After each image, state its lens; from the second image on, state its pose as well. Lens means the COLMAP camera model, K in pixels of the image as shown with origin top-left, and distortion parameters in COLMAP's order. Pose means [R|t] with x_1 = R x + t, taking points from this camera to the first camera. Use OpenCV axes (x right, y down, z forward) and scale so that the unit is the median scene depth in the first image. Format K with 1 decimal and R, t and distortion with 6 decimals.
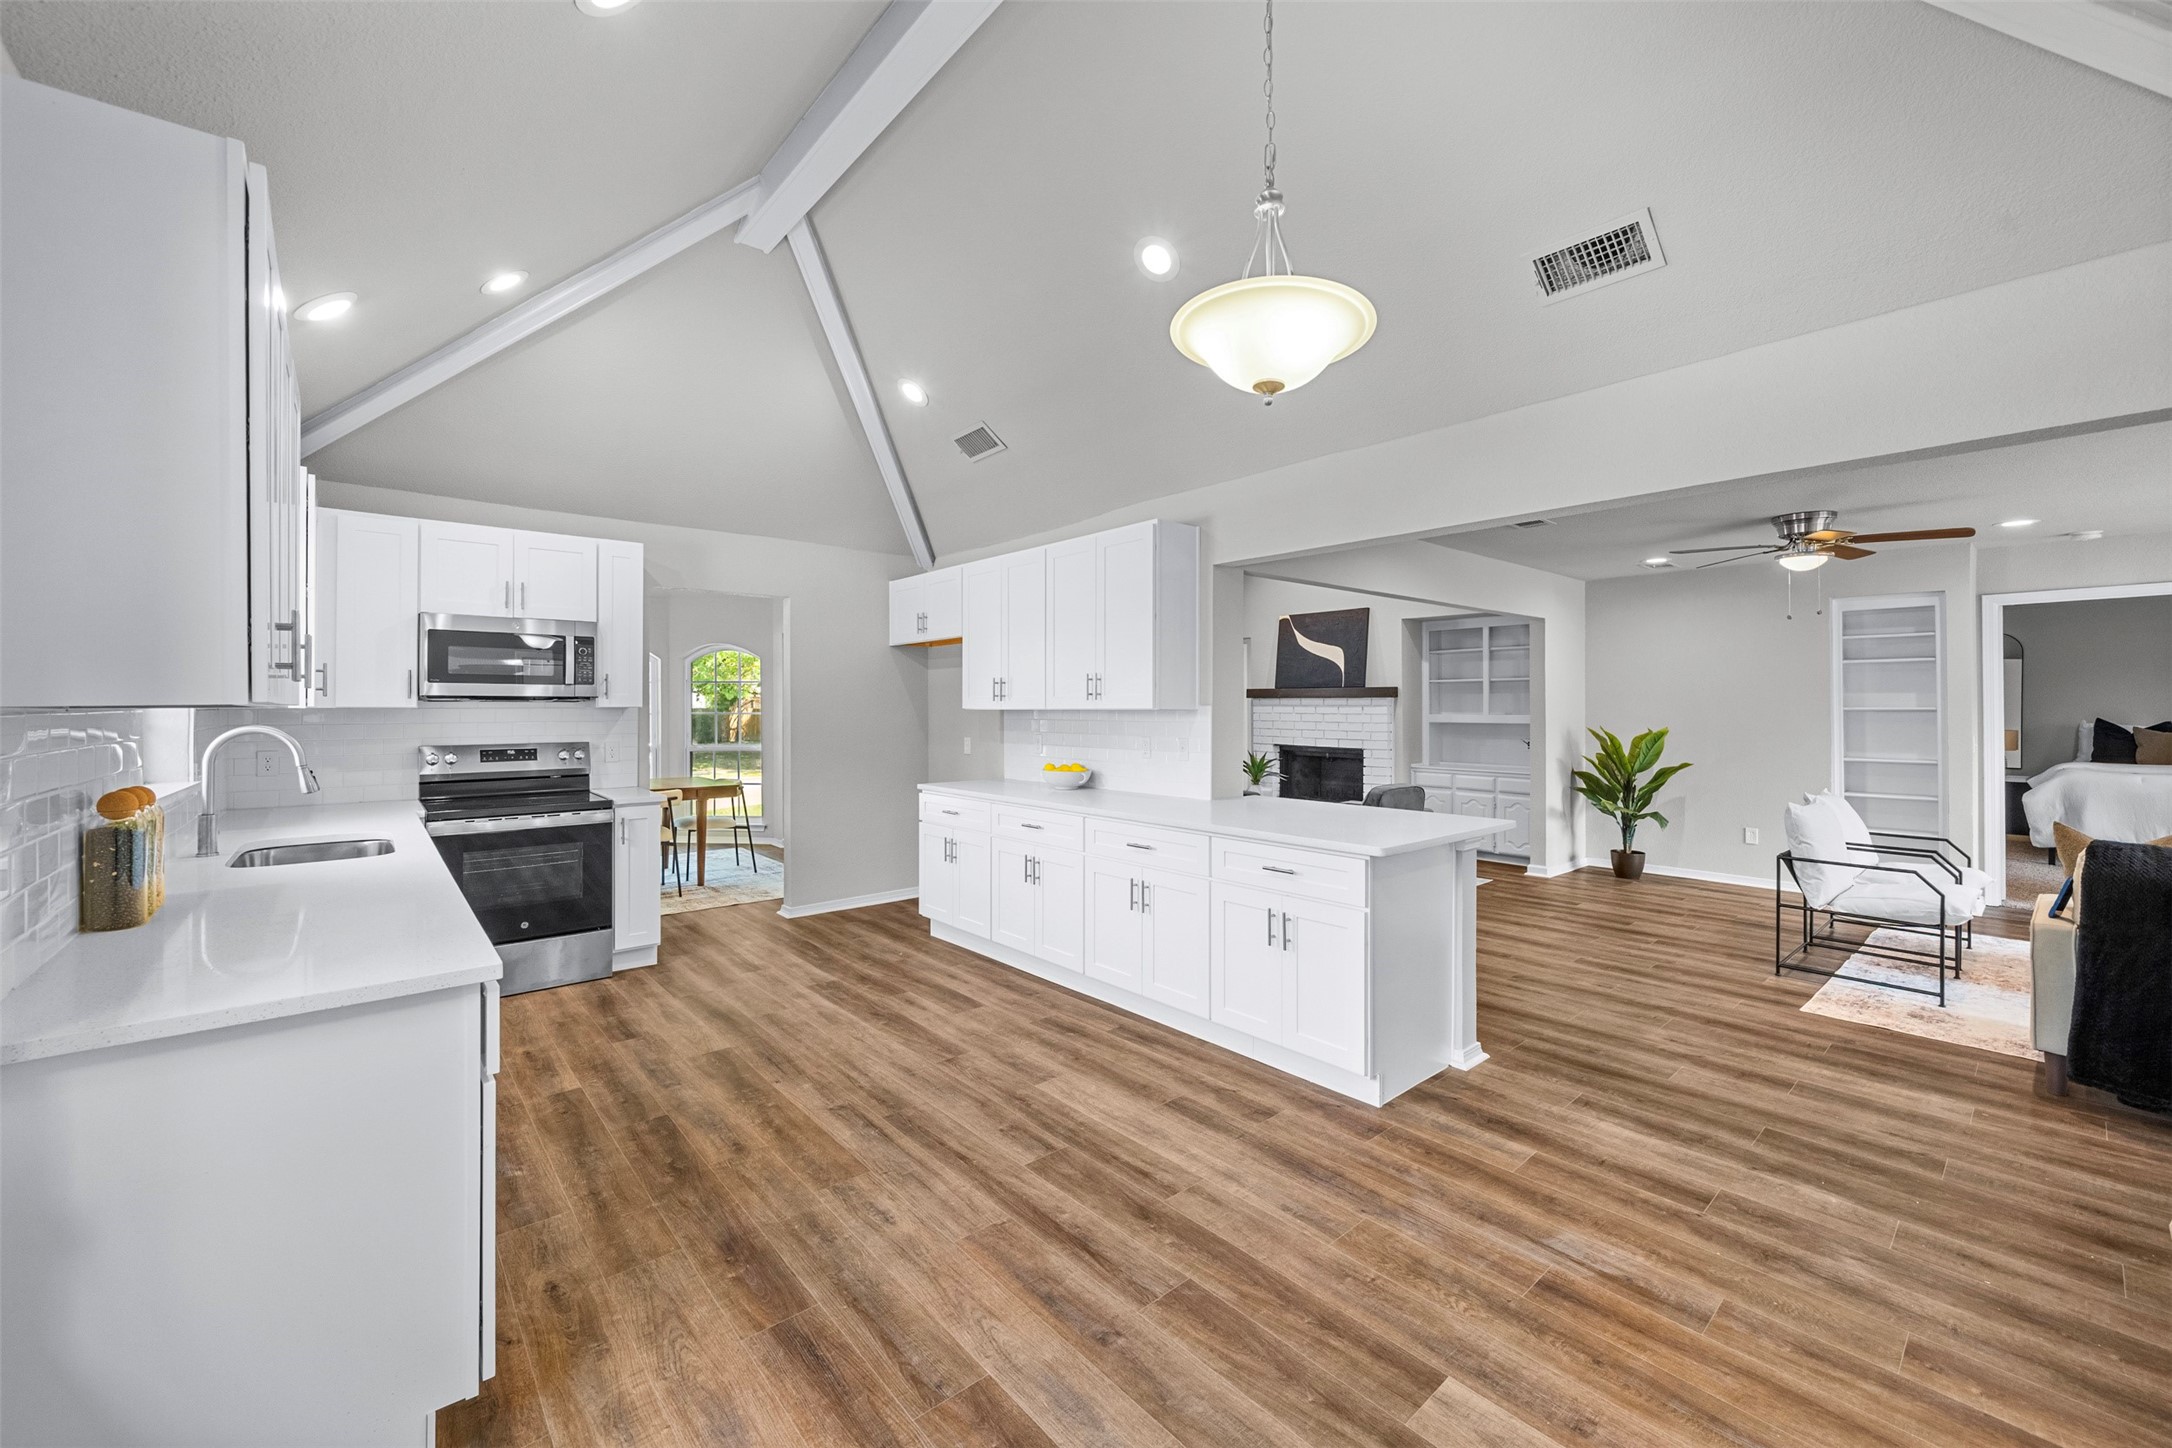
lens RADIAL K [[856.1, 0, 1086.0], [0, 856.1, 724.0], [0, 0, 1]] dist [-0.001550, -0.000152]
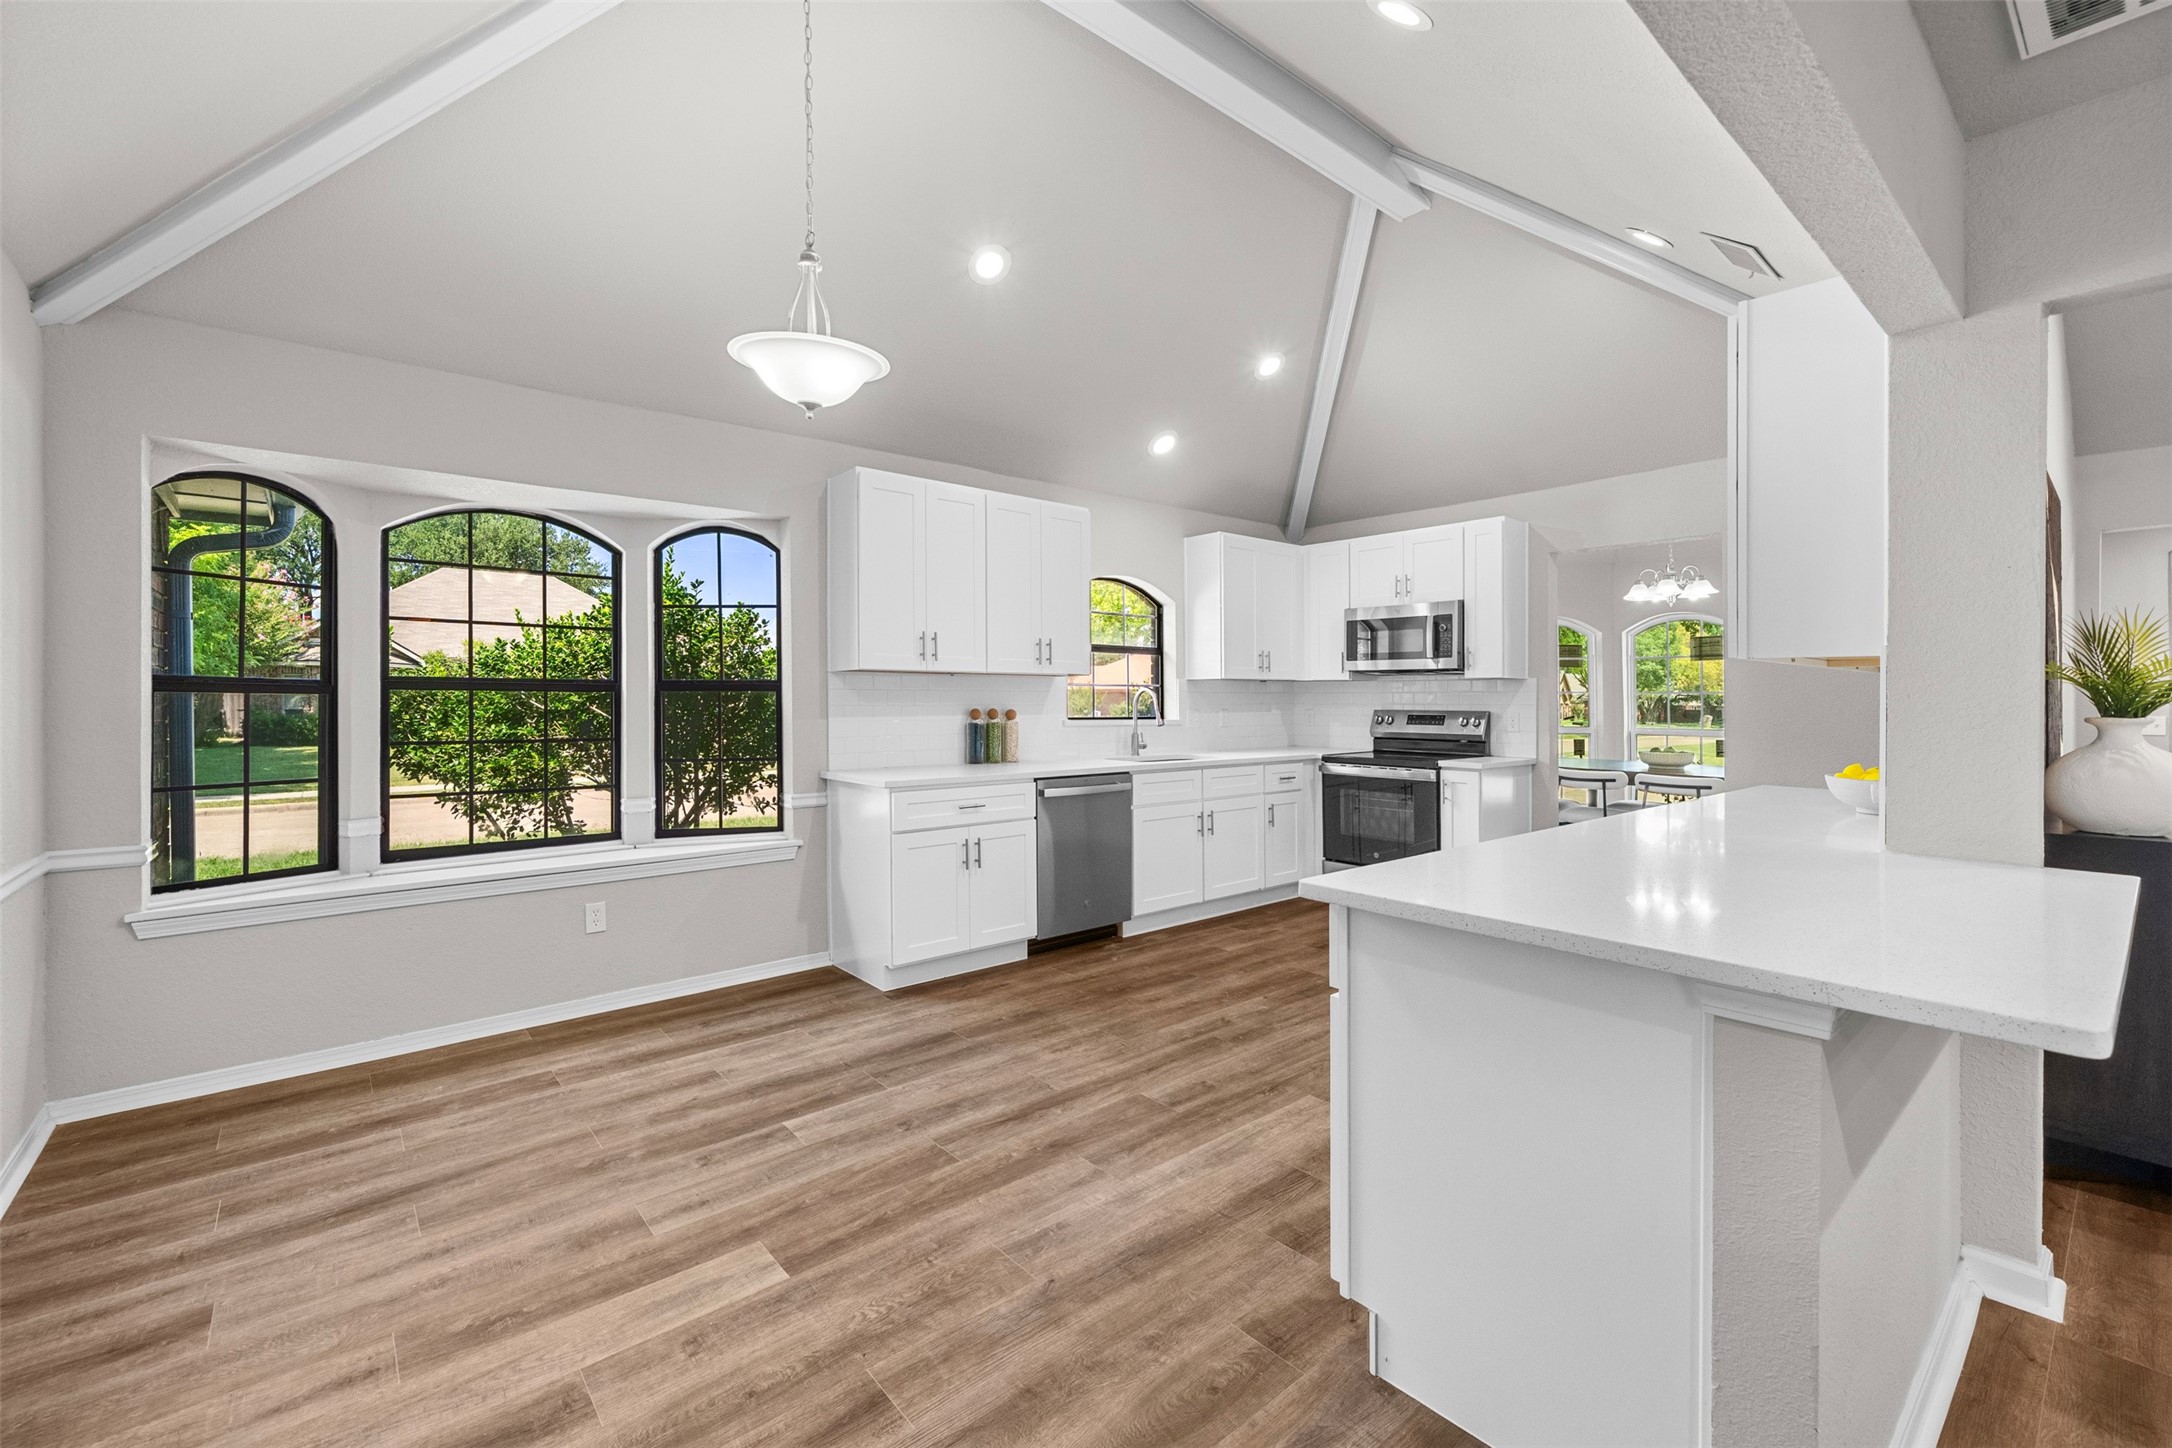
lens RADIAL K [[908.1, 0, 1072.4], [0, 908.1, 728.1], [0, 0, 1]] dist [0.000800, 0.000023]
pose [[-0.018478, 0.034293, -0.999241, 0.855409], [-0.022963, 0.999133, 0.034714, 0.022458], [0.999566, 0.023587, -0.017675, 0.763854]]
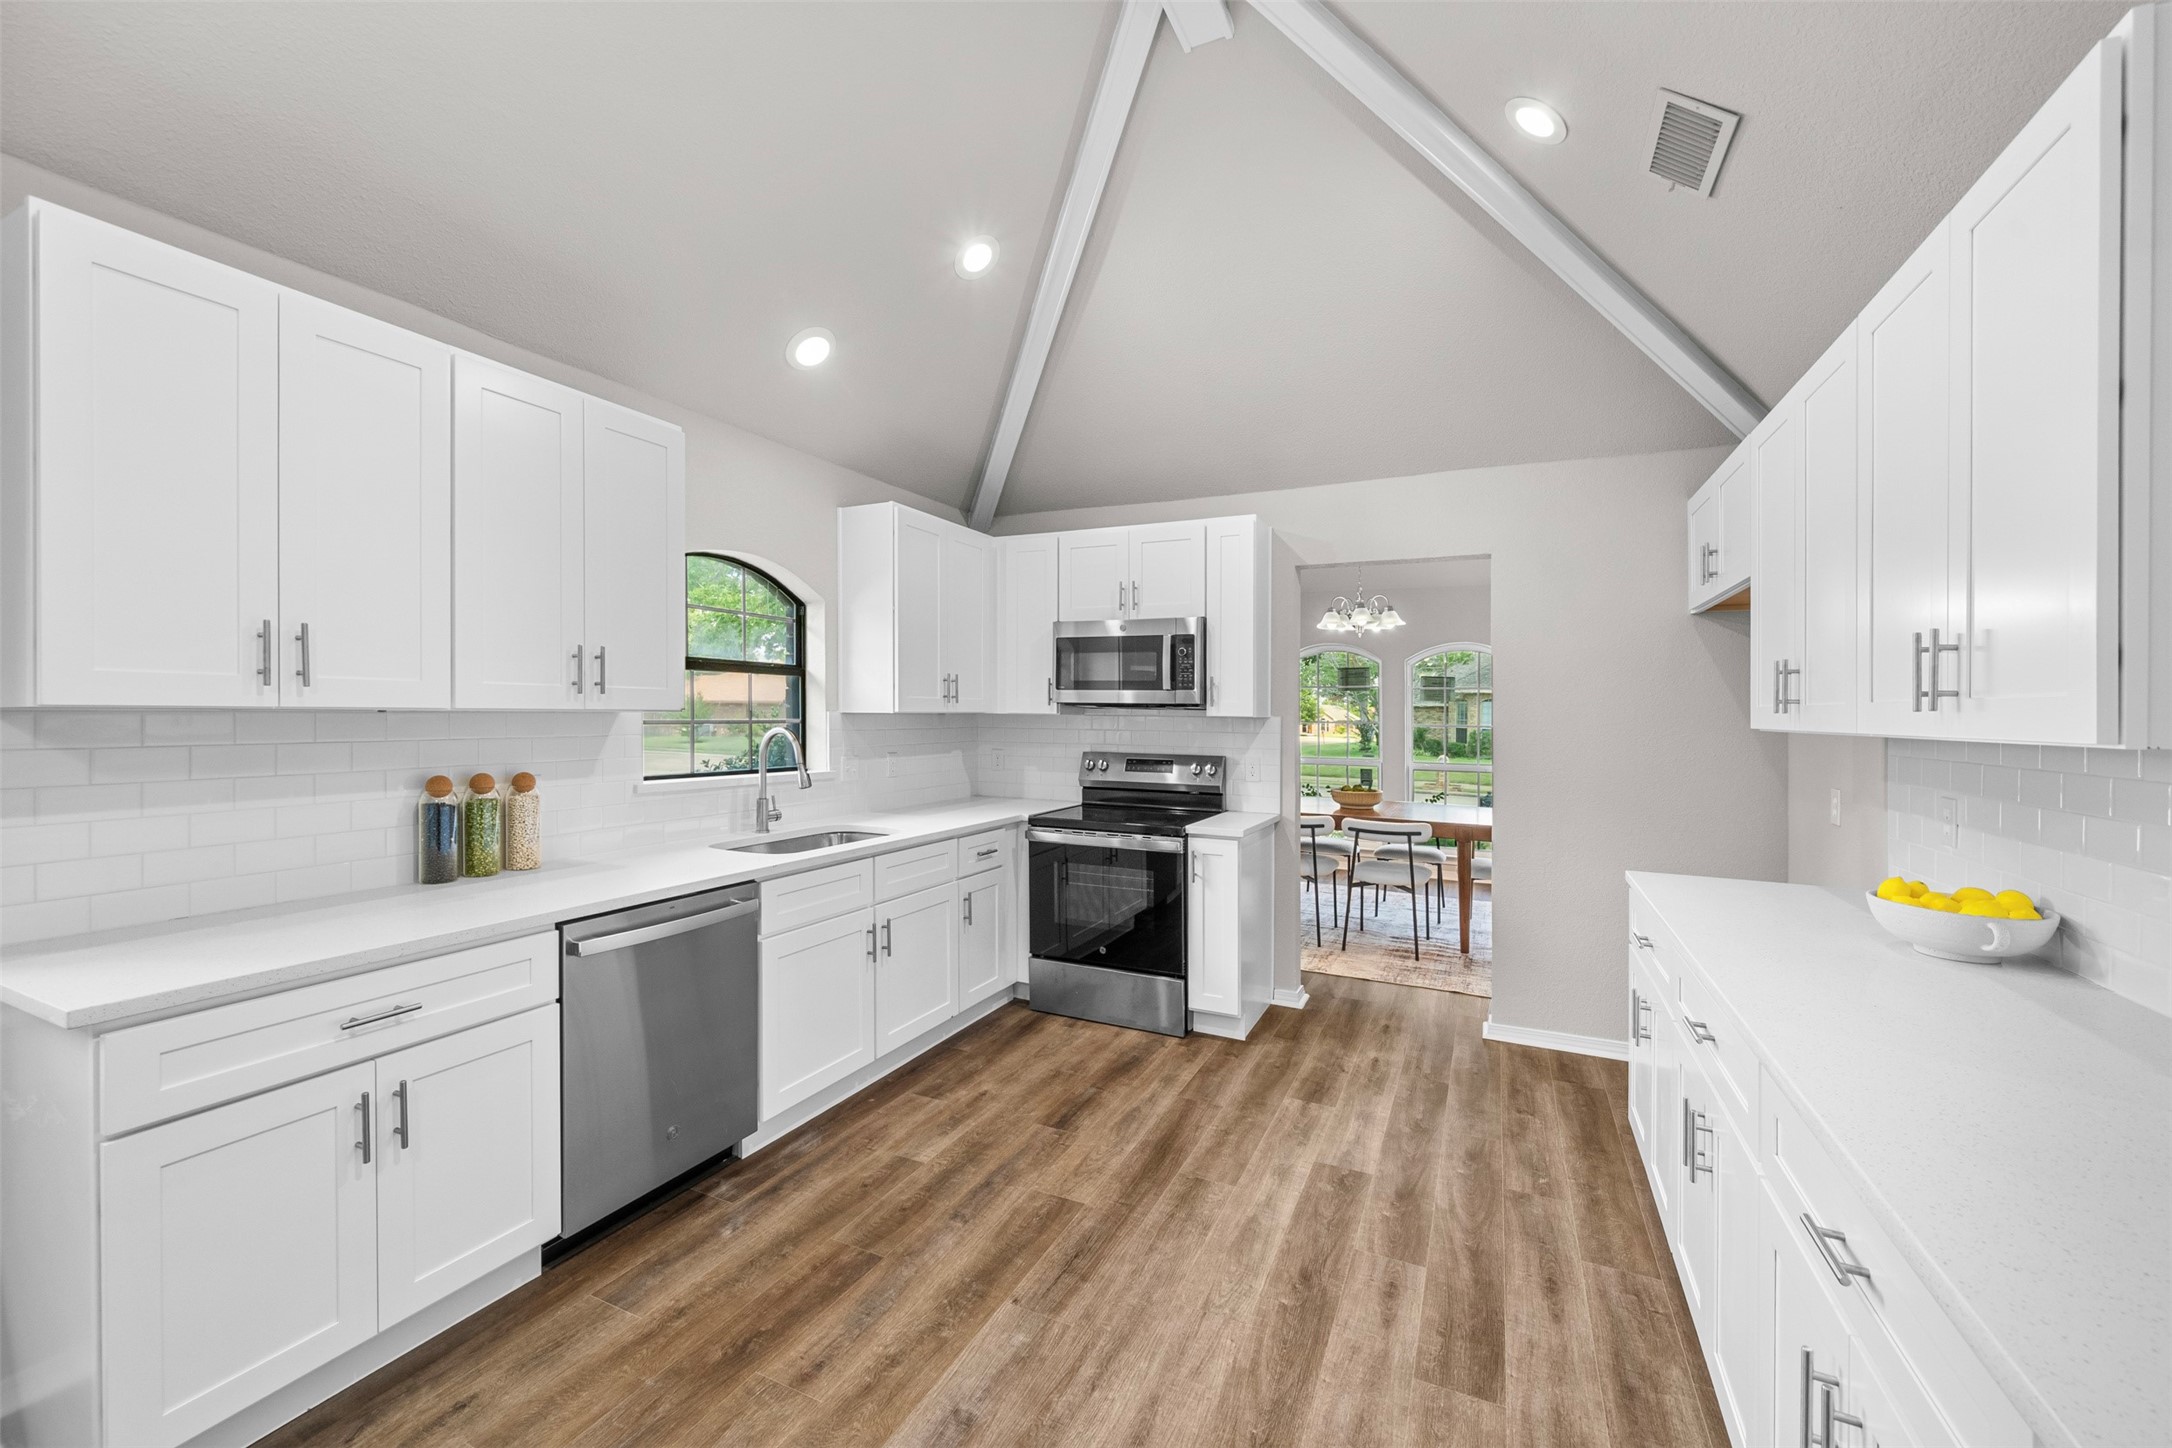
lens RADIAL K [[869.4, 0, 1079.6], [0, 869.4, 716.2], [0, 0, 1]] dist [0.001077, -0.000111]
pose [[0.399599, 0.010385, -0.916631, 0.254226], [-0.030036, 0.999547, -0.001770, -0.020277], [0.916198, 0.028240, 0.399730, 0.780172]]
